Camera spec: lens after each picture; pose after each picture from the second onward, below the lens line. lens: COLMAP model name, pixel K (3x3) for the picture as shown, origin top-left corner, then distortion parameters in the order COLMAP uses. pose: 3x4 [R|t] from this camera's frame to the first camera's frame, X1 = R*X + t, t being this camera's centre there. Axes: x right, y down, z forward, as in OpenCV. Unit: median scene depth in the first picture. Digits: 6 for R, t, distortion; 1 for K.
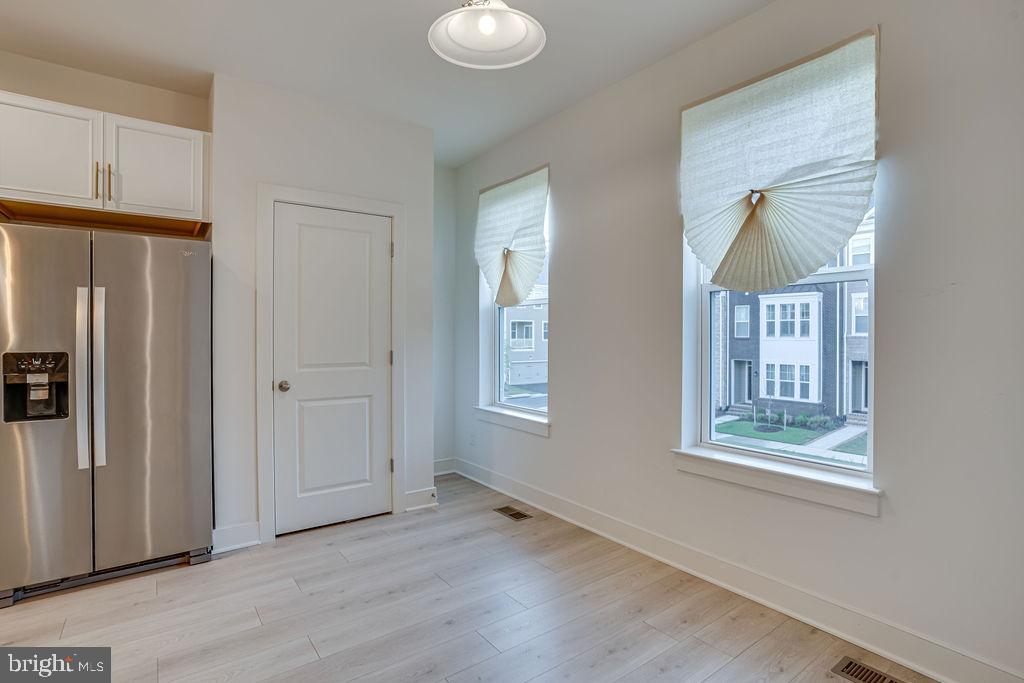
lens RADIAL K [[491.0, 0, 512.0], [0, 491.0, 341.5], [0, 0, 1]] dist [-0.099406, 0.038458]
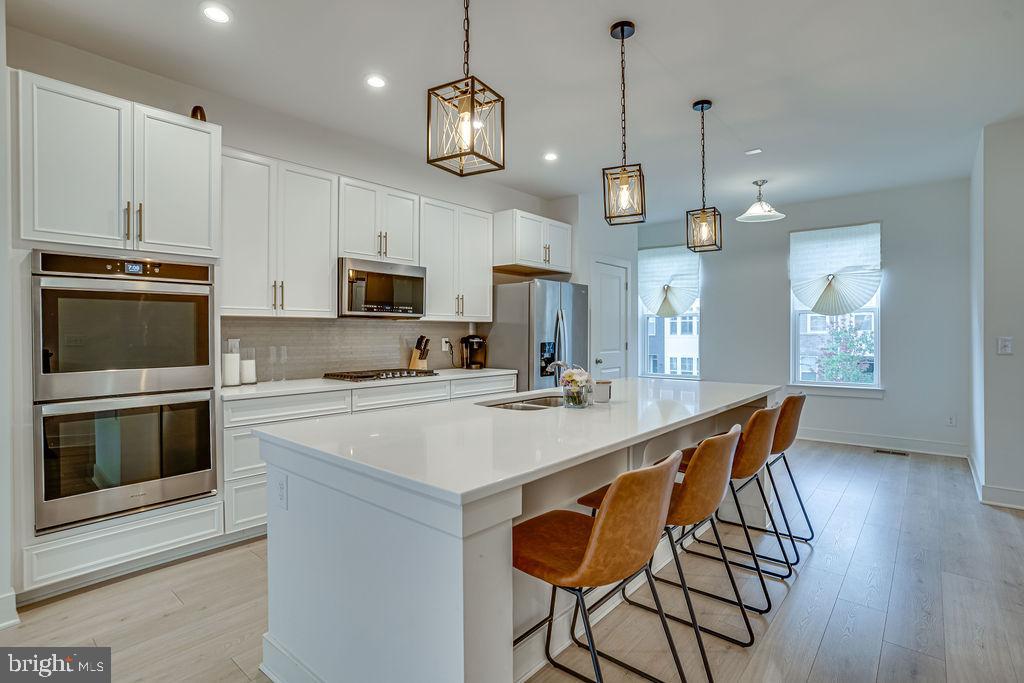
lens RADIAL K [[490.4, 0, 494.0], [0, 490.4, 334.3], [0, 0, 1]] dist [-0.094788, 0.041433]
pose [[0.979844, -0.005906, 0.199676, -1.625676], [0.008533, 0.999888, -0.012299, 0.012700], [-0.199581, 0.013755, 0.979785, -1.014065]]
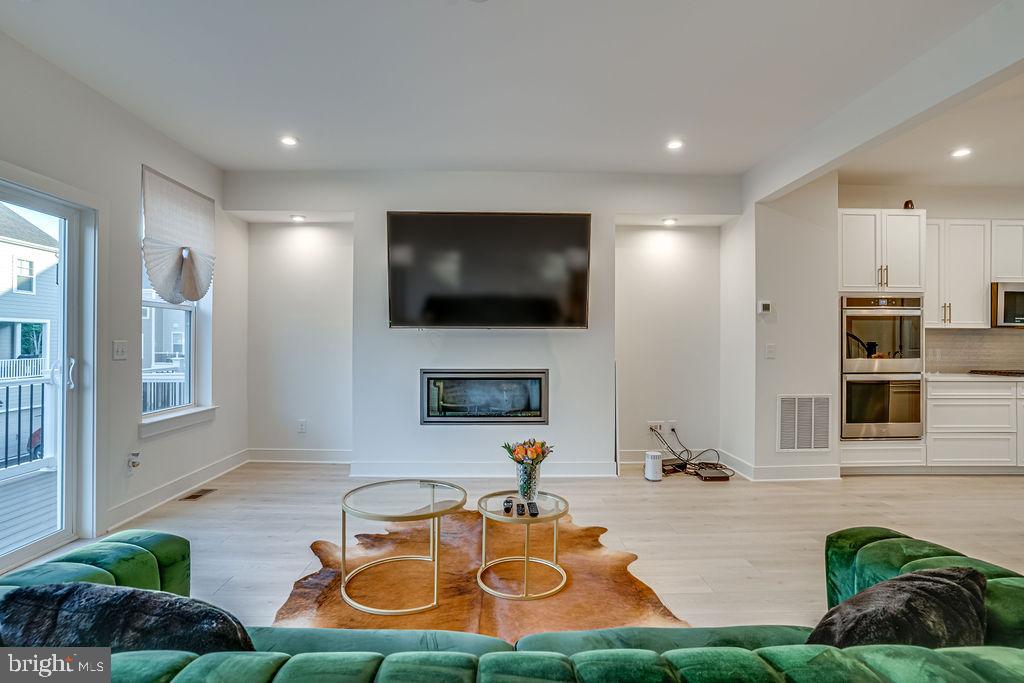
lens RADIAL K [[509.2, 0, 516.6], [0, 509.2, 336.3], [0, 0, 1]] dist [-0.075528, 0.039832]
pose [[0.821340, -0.003328, -0.570429, -2.283650], [-0.011519, 0.999682, -0.022418, 0.042658], [0.570322, 0.024983, 0.821041, -2.280993]]
